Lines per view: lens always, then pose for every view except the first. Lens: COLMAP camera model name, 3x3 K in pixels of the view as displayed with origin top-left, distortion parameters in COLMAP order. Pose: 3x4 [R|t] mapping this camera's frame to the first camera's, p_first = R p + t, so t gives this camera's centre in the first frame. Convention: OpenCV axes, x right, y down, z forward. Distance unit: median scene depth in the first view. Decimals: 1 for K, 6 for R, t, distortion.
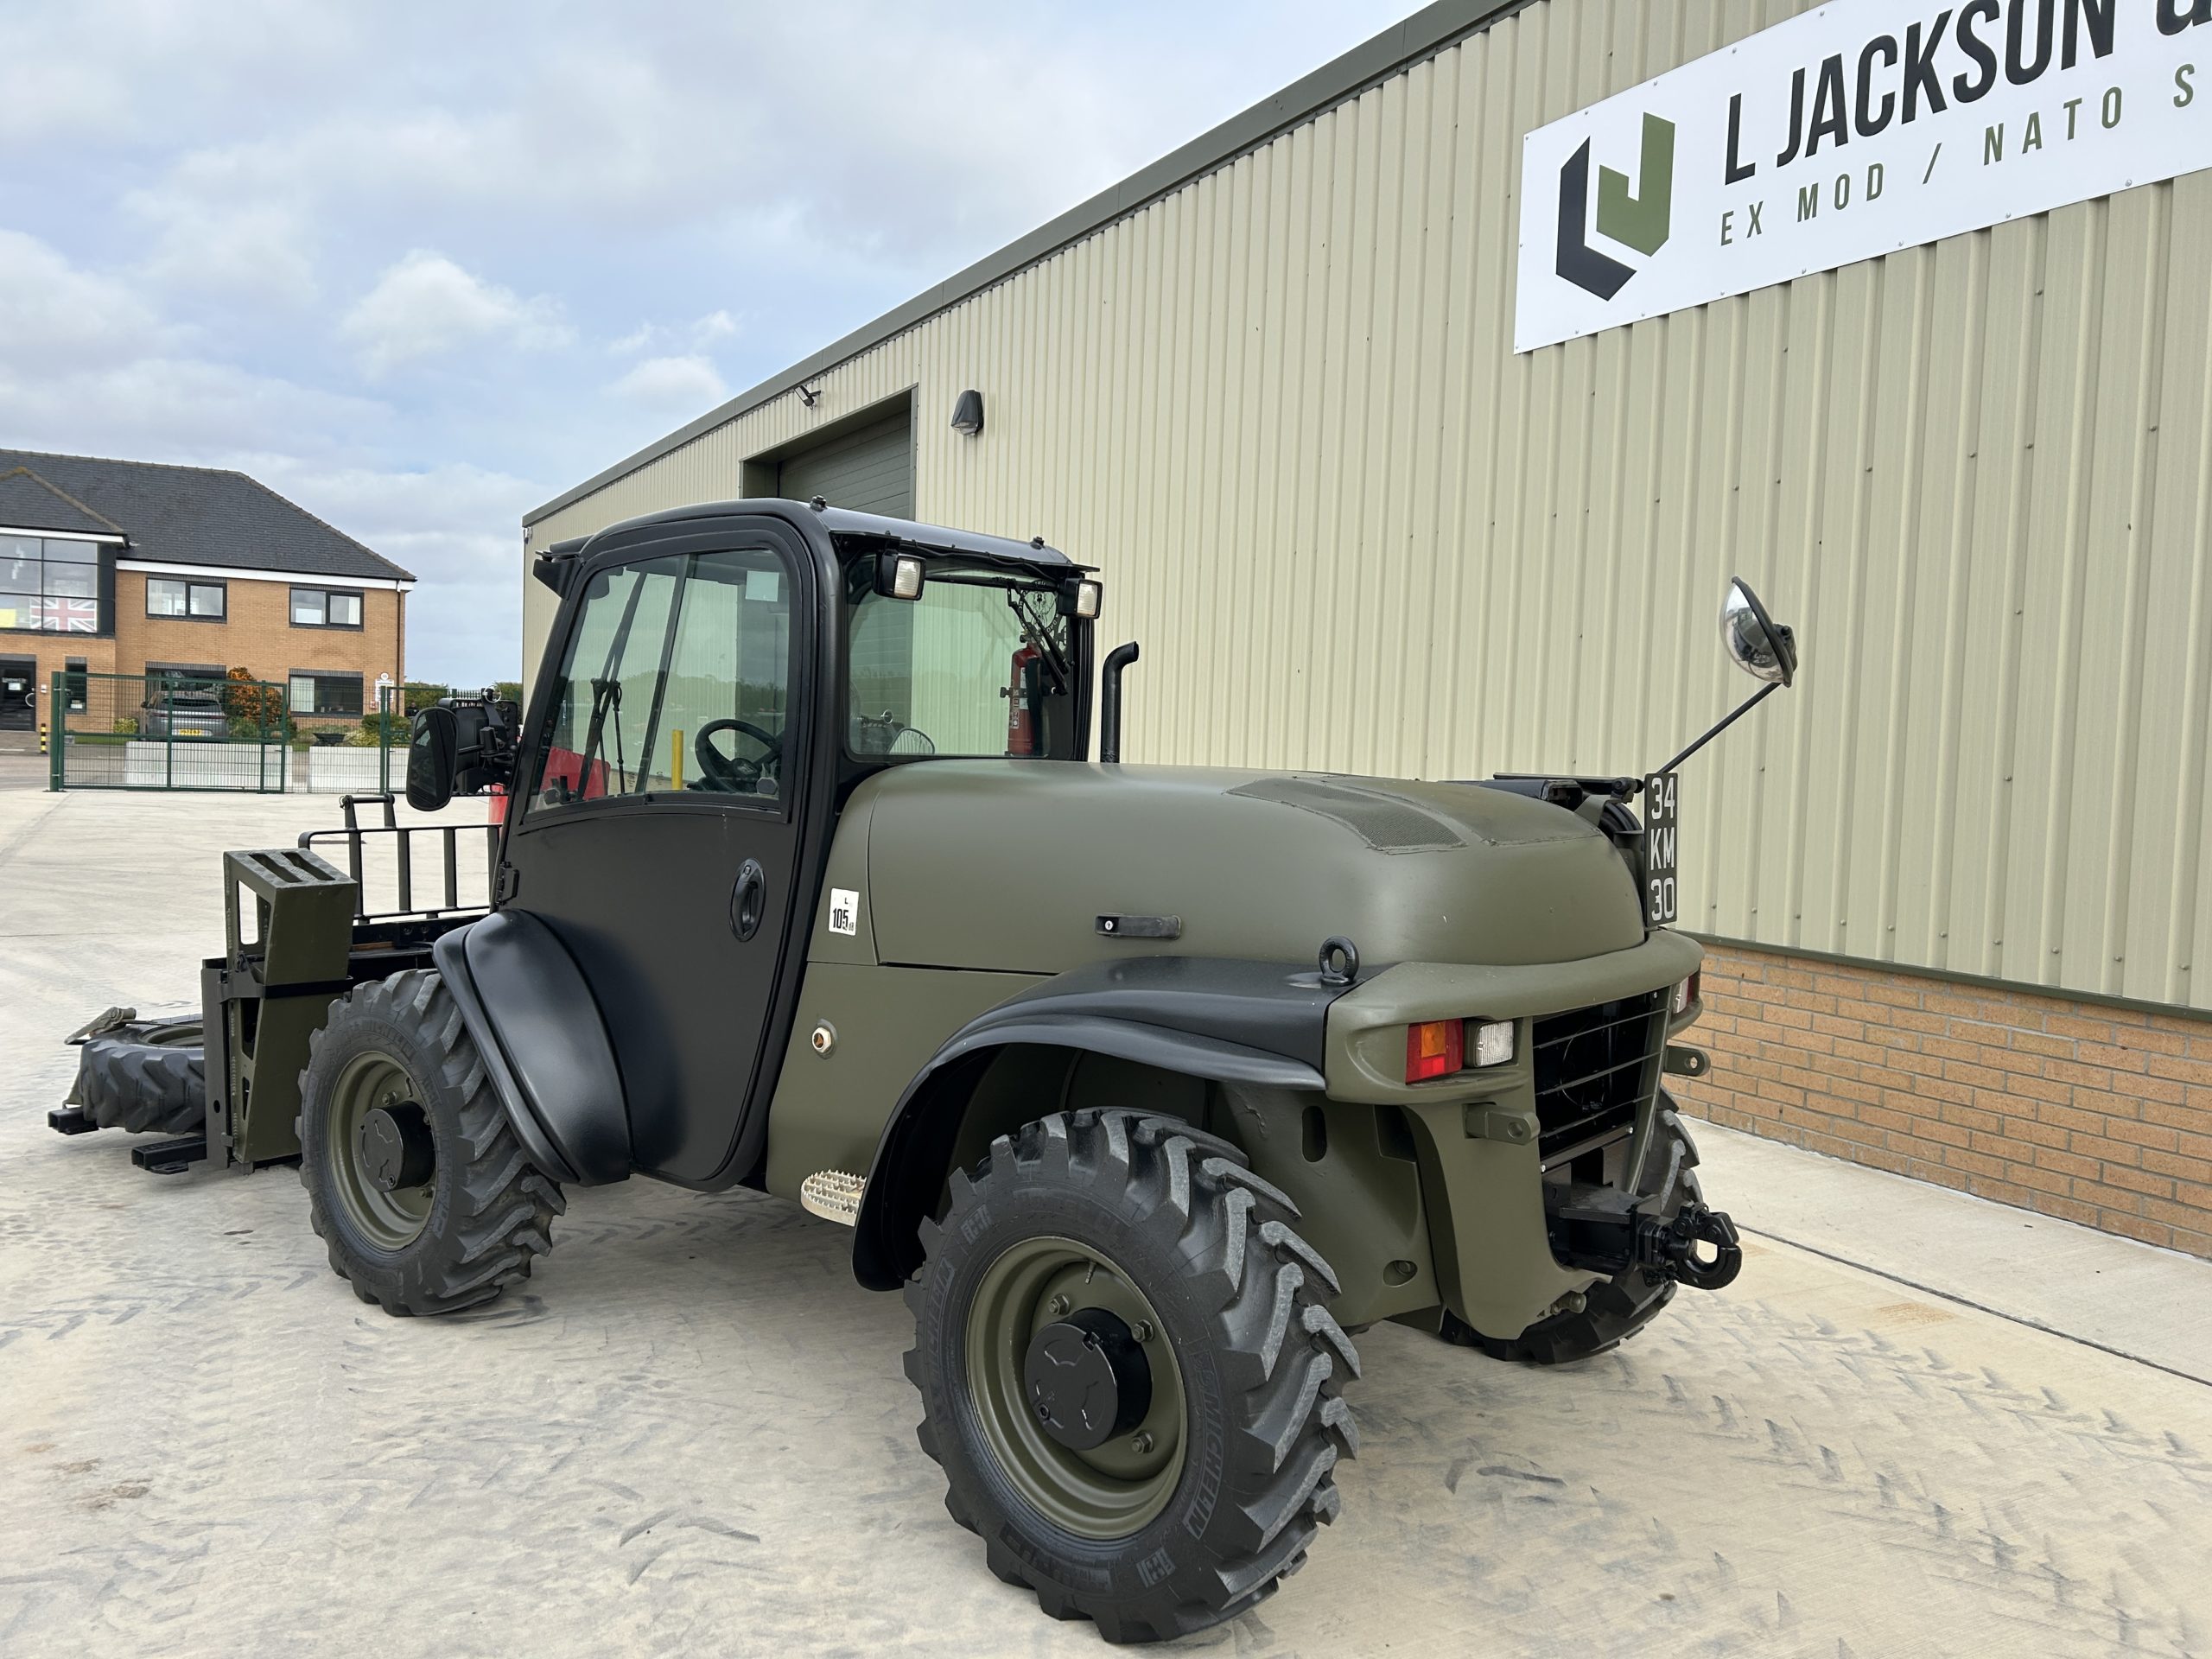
lens RADIAL K [[1661.7, 0, 1104.5], [0, 1661.7, 816.0], [0, 0, 1]] dist [0.059960, -0.063765]
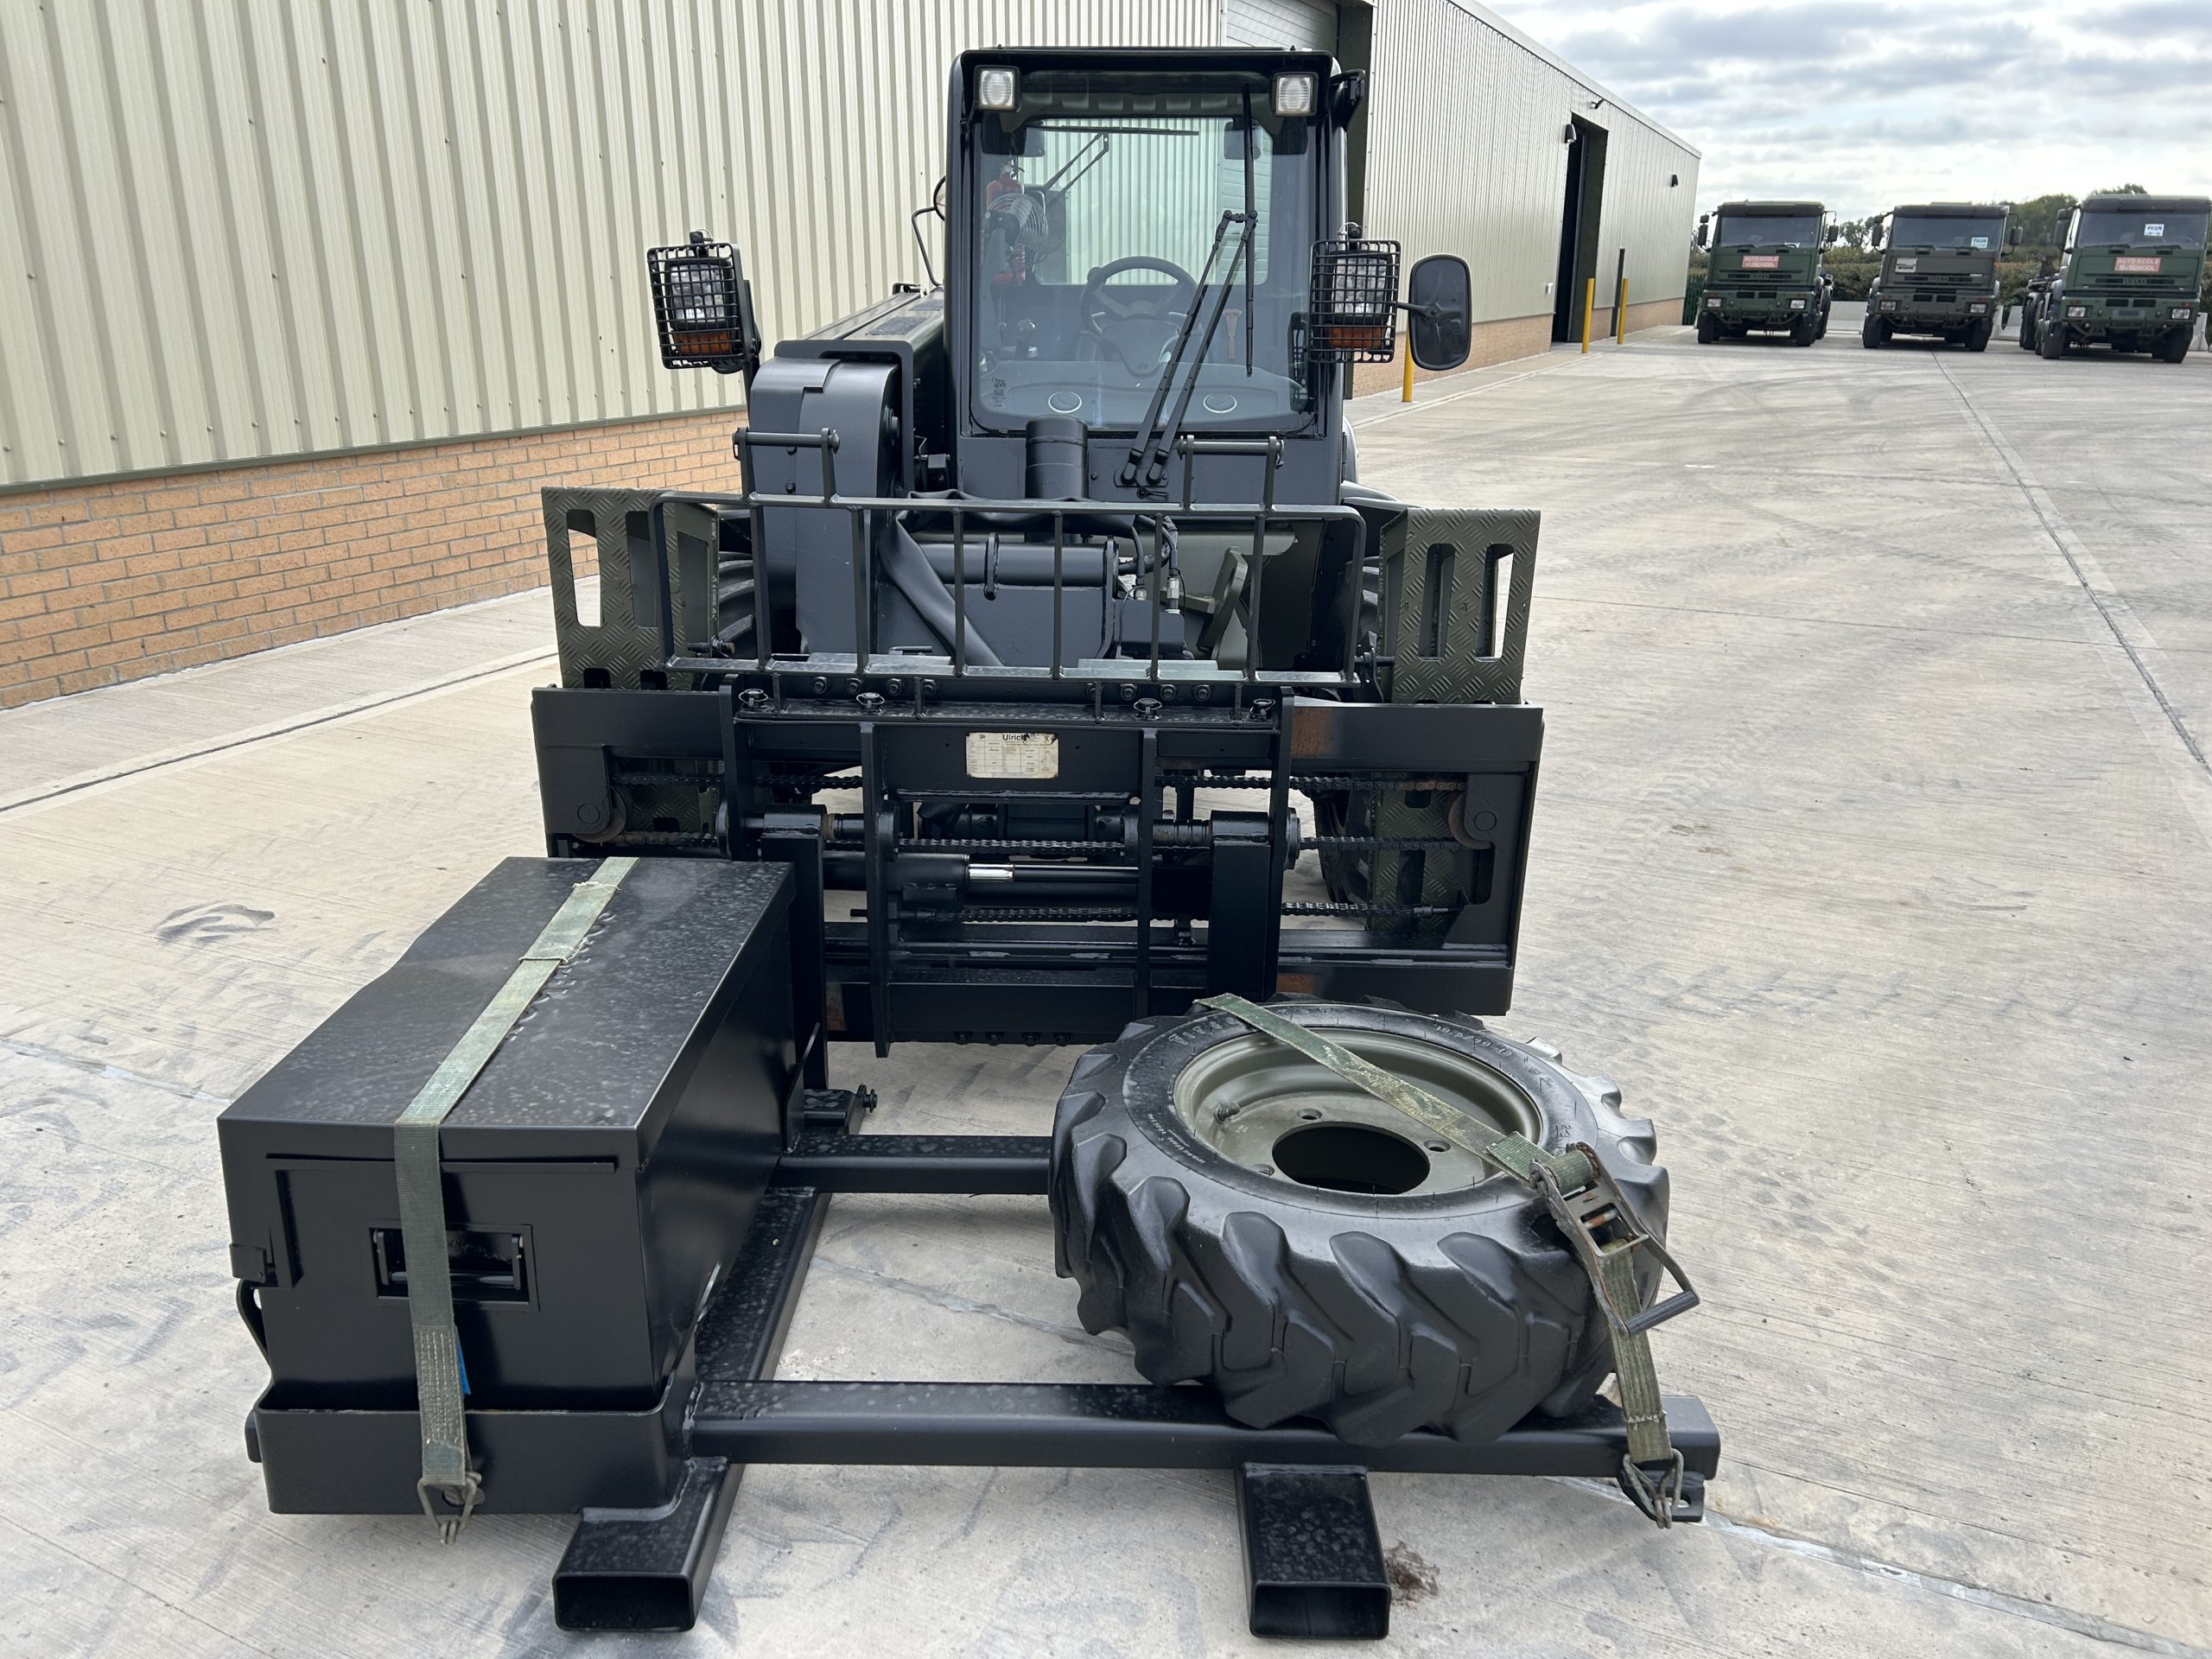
lens RADIAL K [[1661.7, 0, 1104.3], [0, 1661.7, 829.2], [0, 0, 1]] dist [0.059960, -0.063765]
pose [[-0.610246, -0.280229, 0.740994, -0.768649], [0.017342, 0.930398, 0.366140, -0.080982], [-0.792022, 0.236285, -0.562912, 1.263856]]
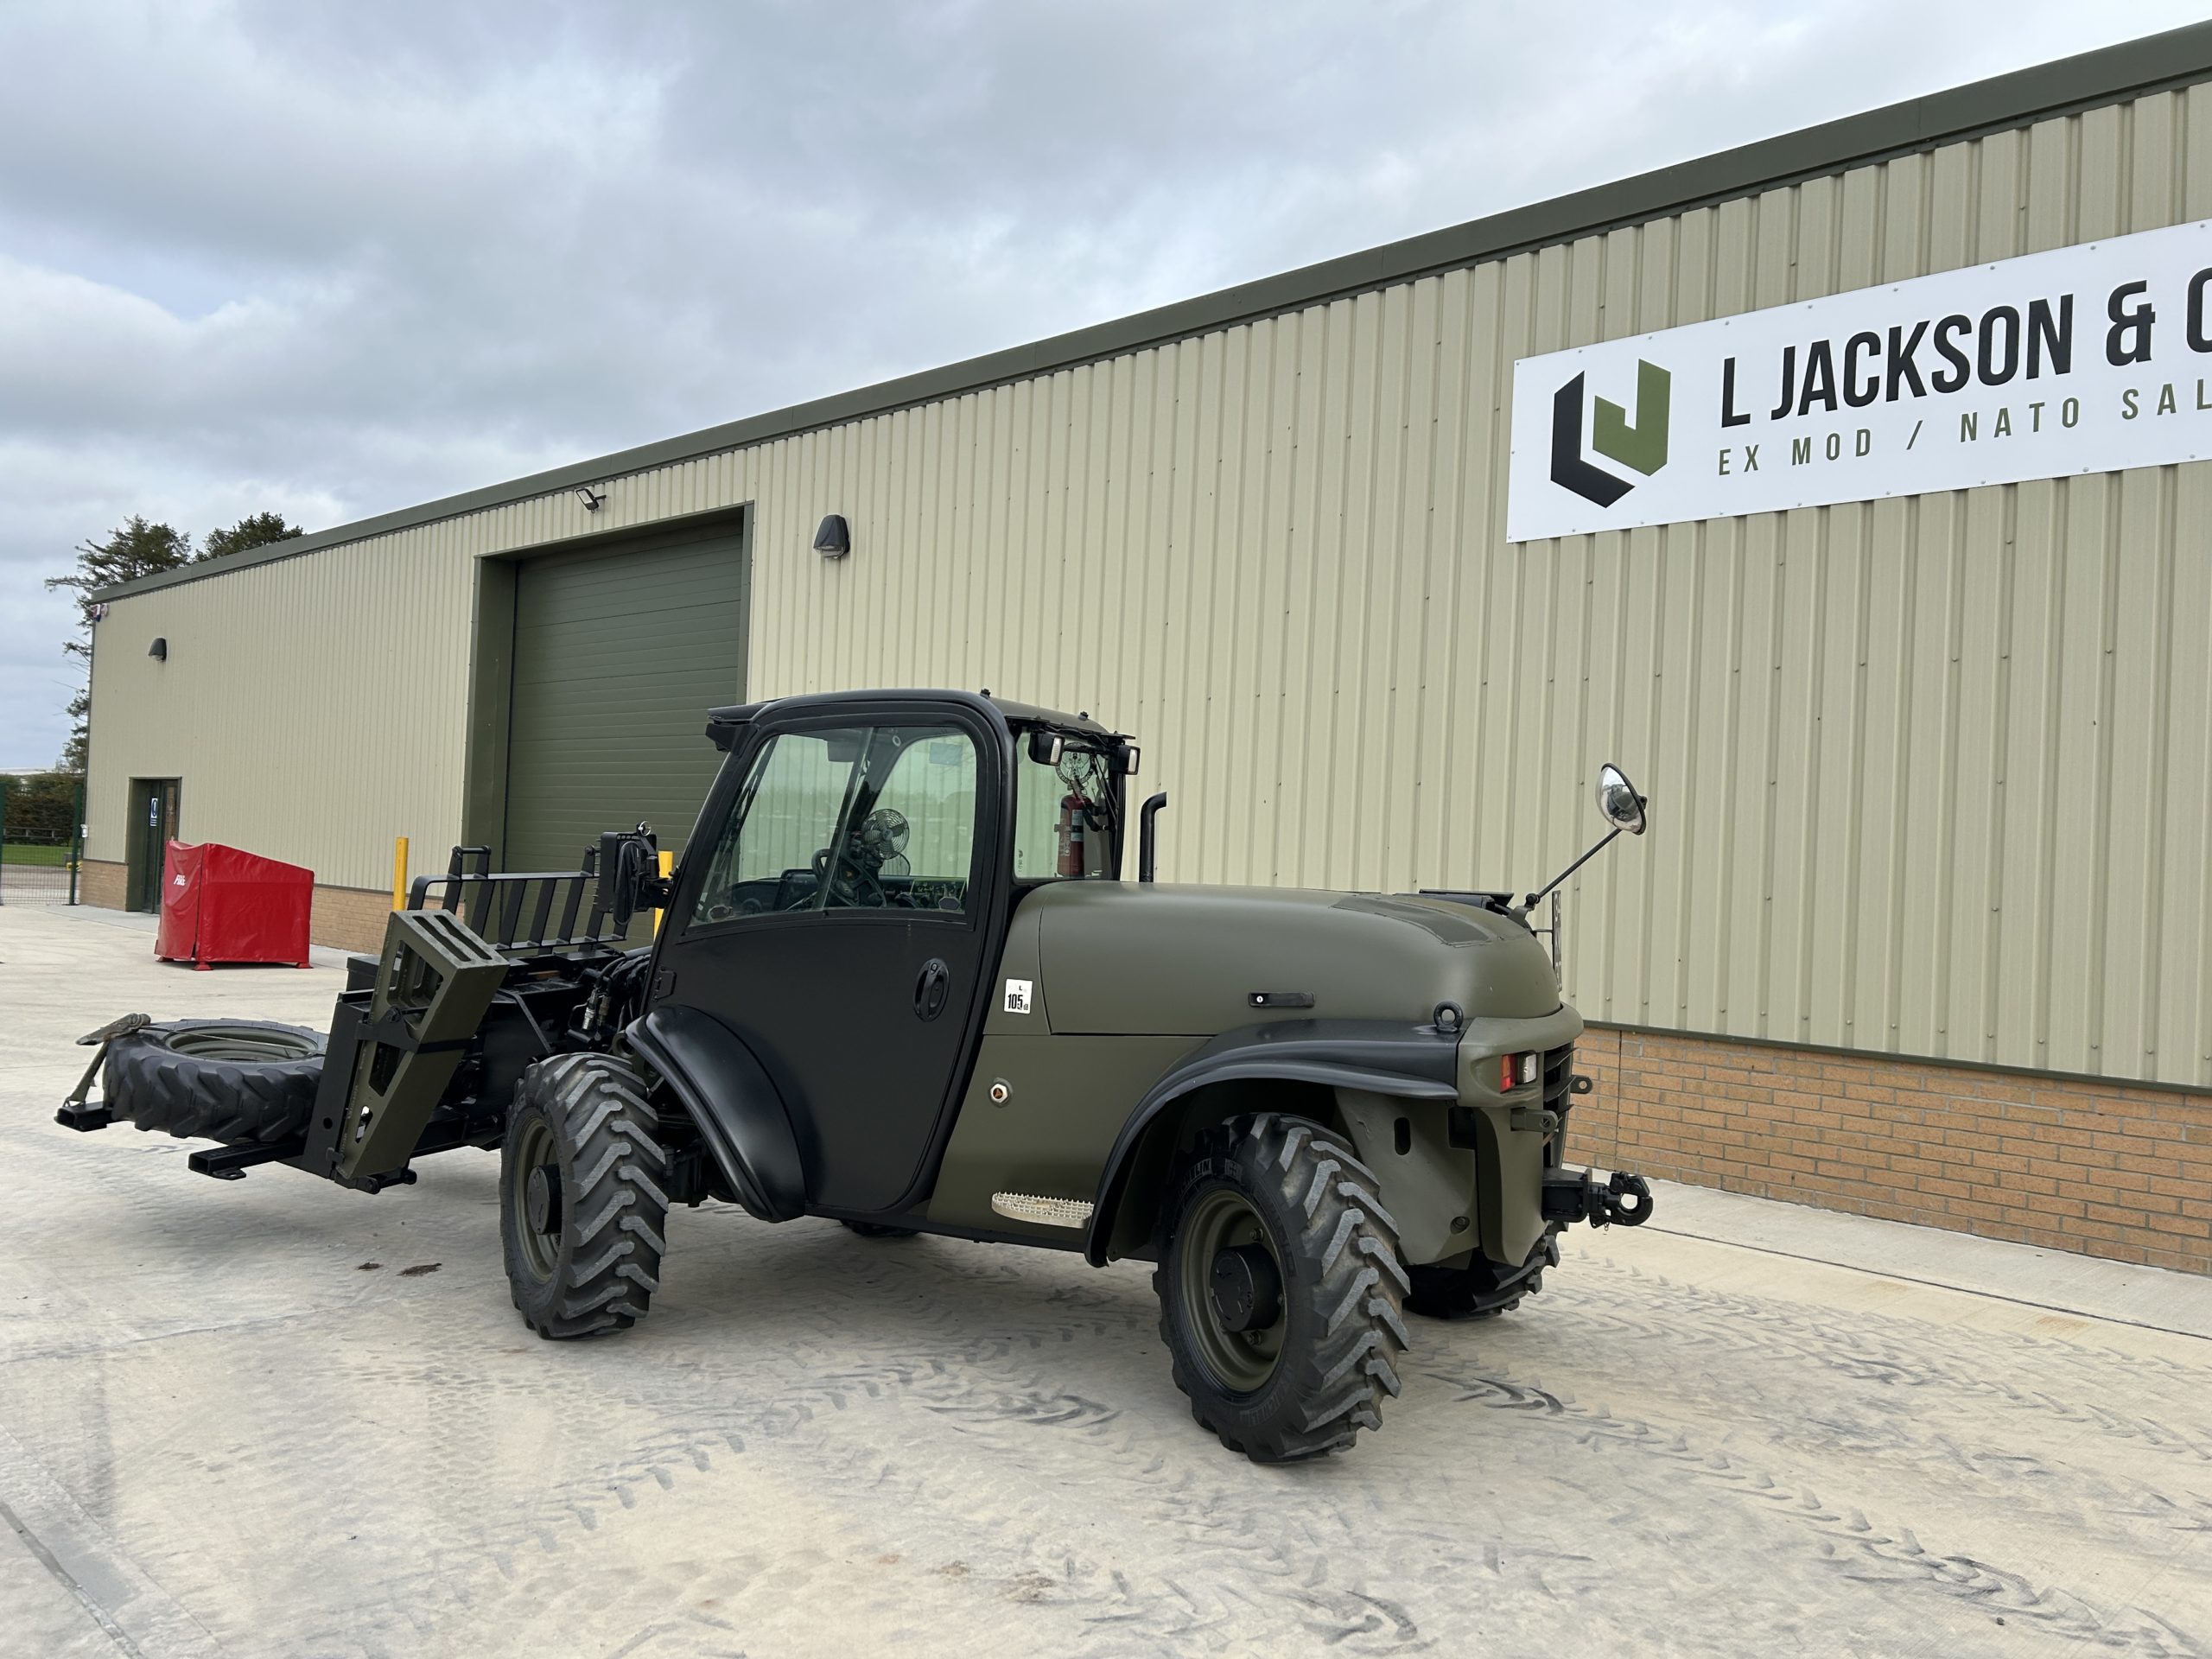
lens RADIAL K [[1661.7, 0, 1110.4], [0, 1661.7, 834.4], [0, 0, 1]] dist [0.059960, -0.063765]
pose [[0.955973, 0.012335, 0.293196, -0.488015], [0.002516, 0.998735, -0.050223, -0.016114], [-0.293445, 0.048750, 0.954732, -0.042505]]
